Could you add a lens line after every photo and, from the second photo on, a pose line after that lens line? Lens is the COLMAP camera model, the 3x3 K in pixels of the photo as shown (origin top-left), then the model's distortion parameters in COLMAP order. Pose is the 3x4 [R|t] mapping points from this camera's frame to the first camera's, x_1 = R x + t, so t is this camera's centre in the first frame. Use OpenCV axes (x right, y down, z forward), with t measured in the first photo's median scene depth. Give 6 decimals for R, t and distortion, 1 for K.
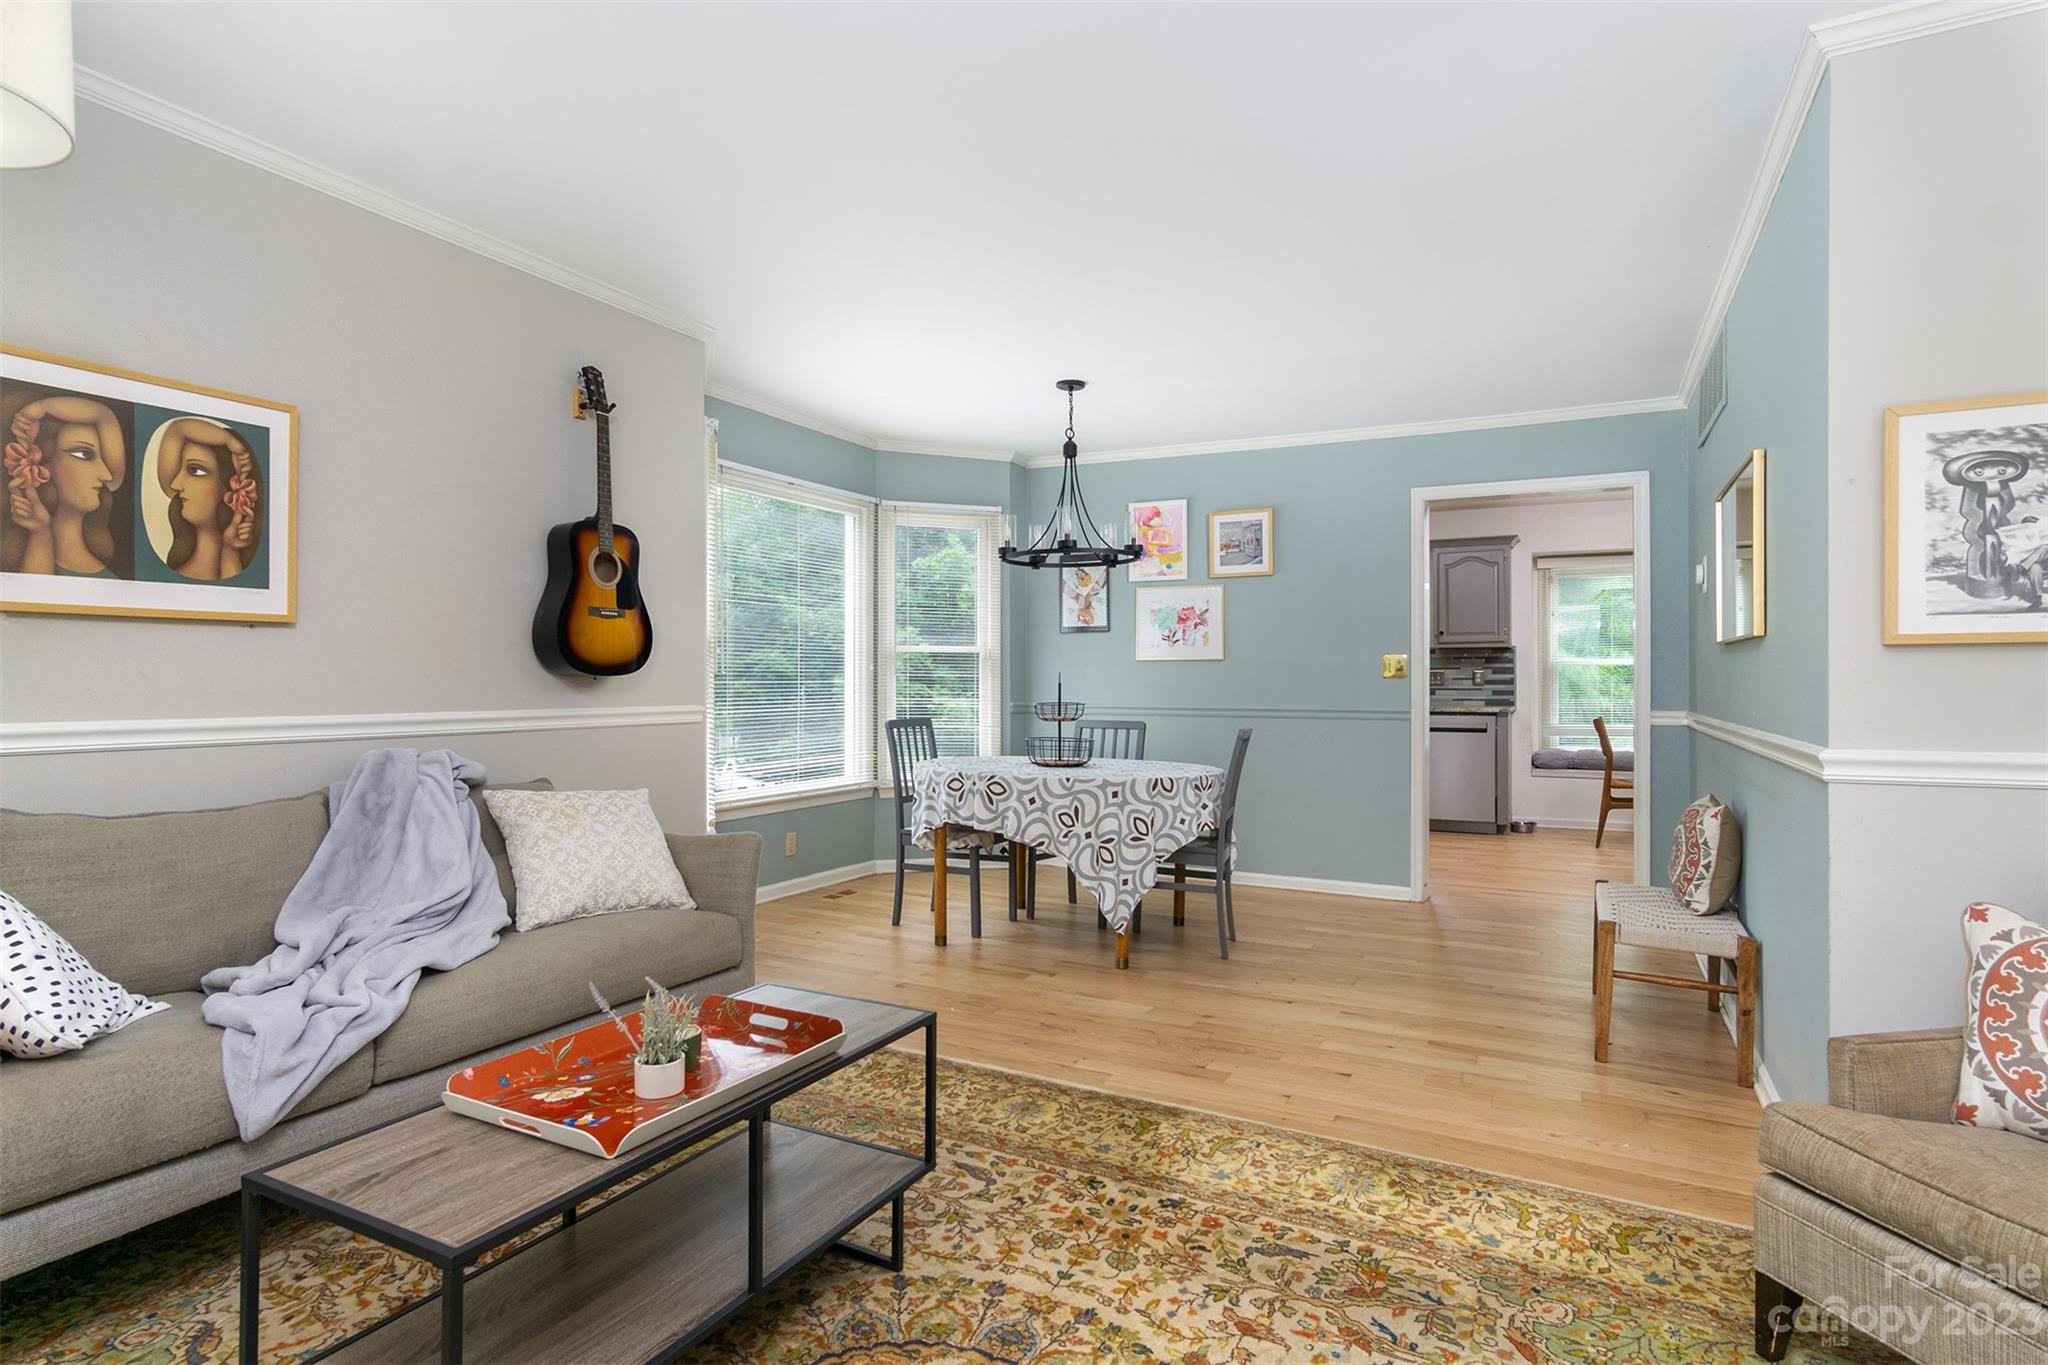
lens RADIAL K [[1078.9, 0, 1023.1], [0, 1078.9, 676.7], [0, 0, 1]] dist [0.003723, 0.002653]
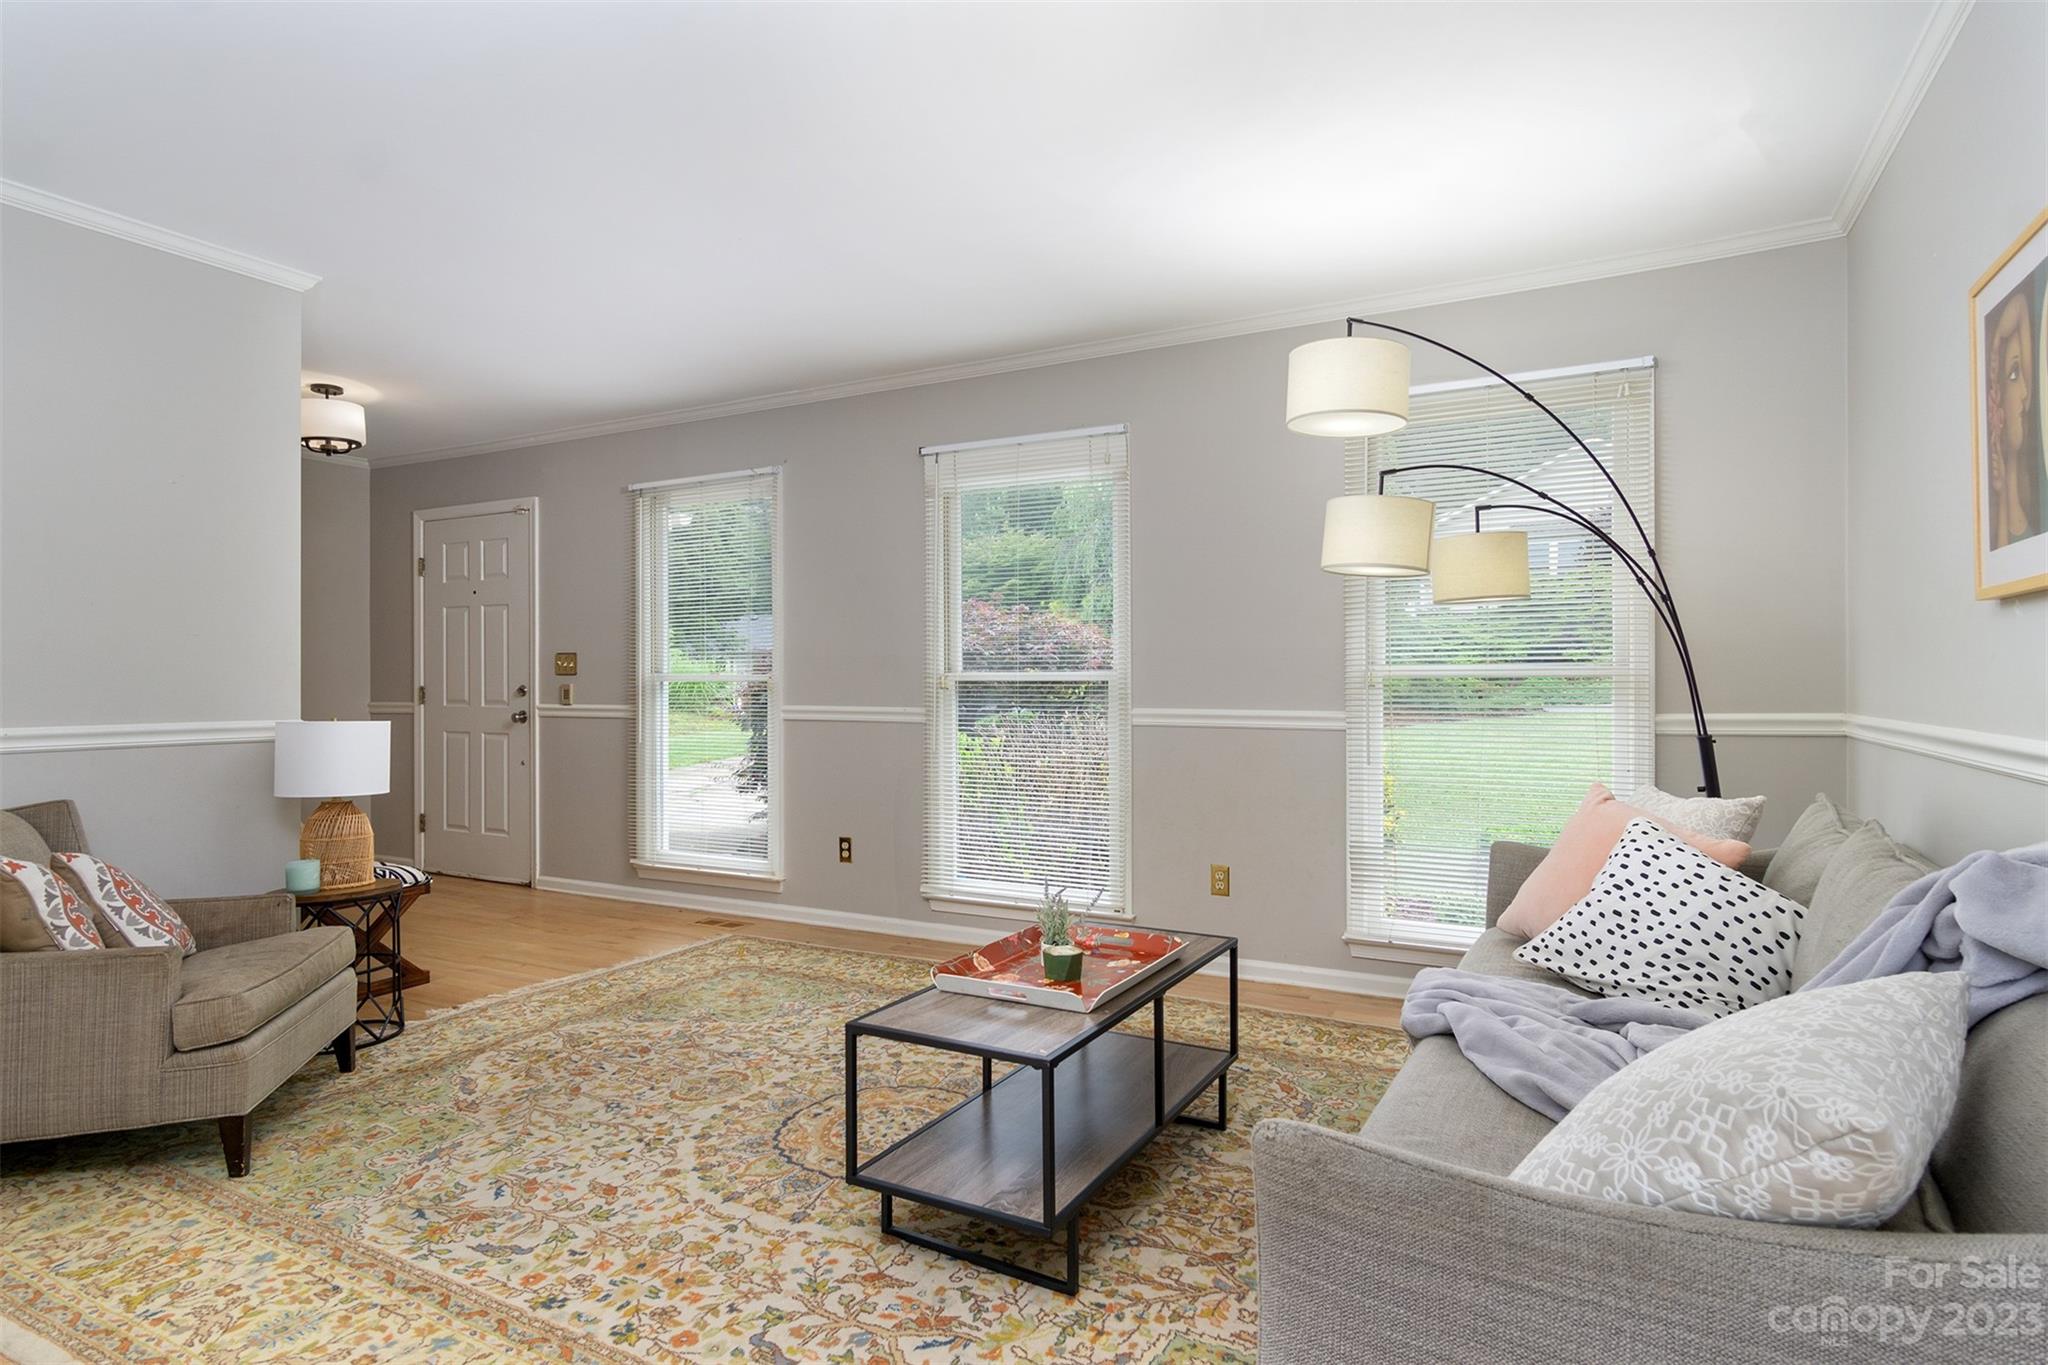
lens RADIAL K [[1078.9, 0, 1023.1], [0, 1078.9, 676.7], [0, 0, 1]] dist [0.003723, 0.002653]
pose [[-0.999884, -0.004413, 0.014602, -0.157332], [-0.004546, 0.999948, -0.009083, 0.009004], [-0.014561, -0.009149, -0.999852, 1.231521]]
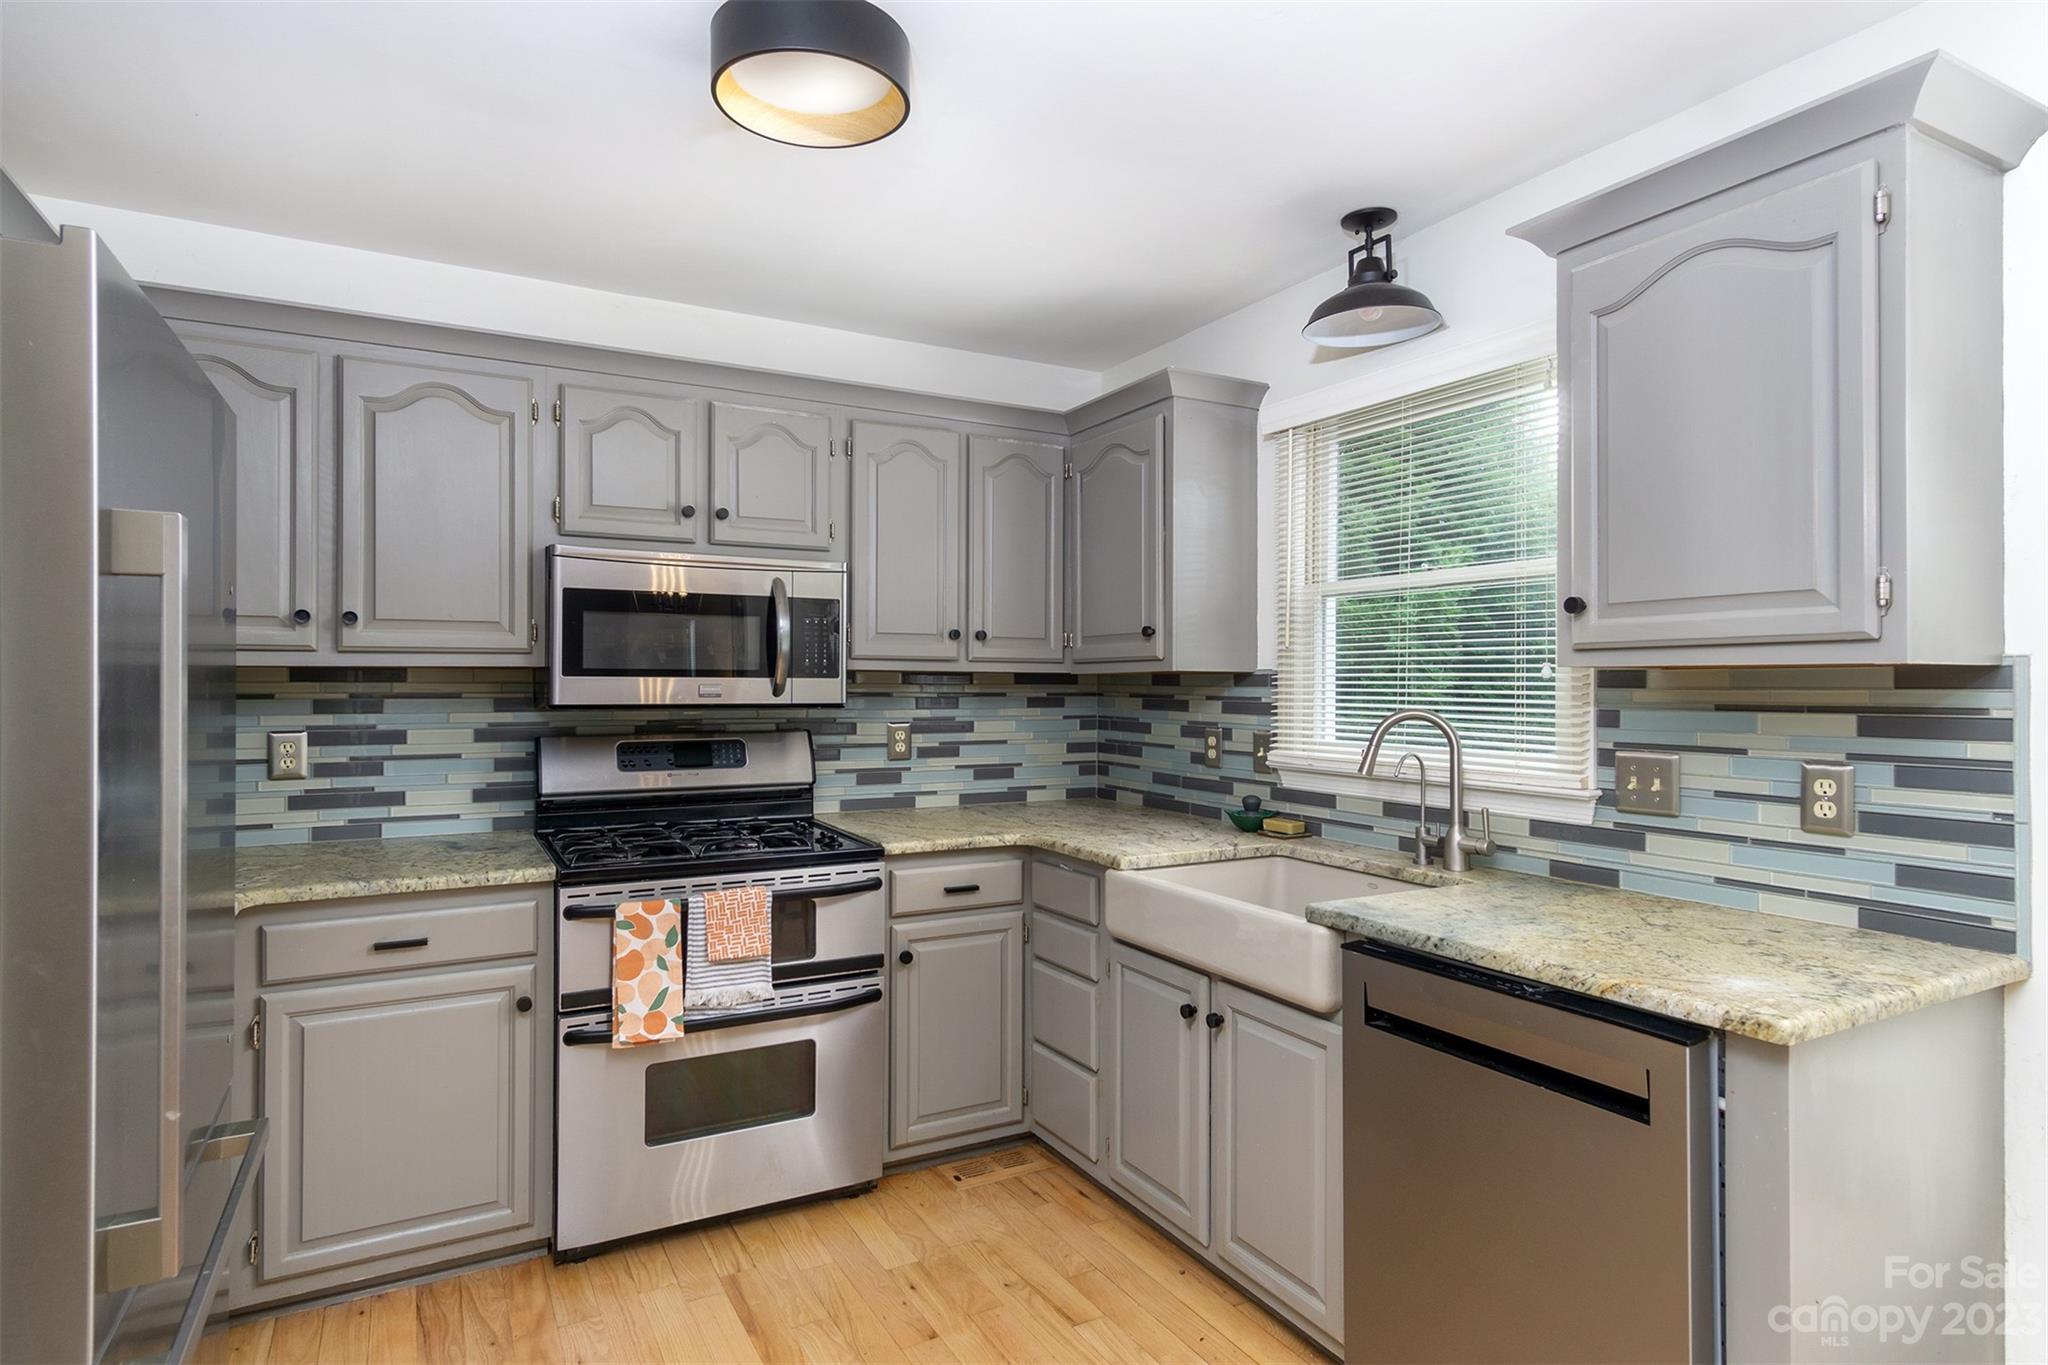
lens RADIAL K [[1068.8, 0, 1032.6], [0, 1068.8, 679.7], [0, 0, 1]] dist [0.003757, 0.000239]
pose [[0.835064, -0.002018, -0.550149, 1.006789], [0.002457, 0.999997, 0.000062, -0.059558], [0.550148, -0.001404, 0.835066, 1.792111]]
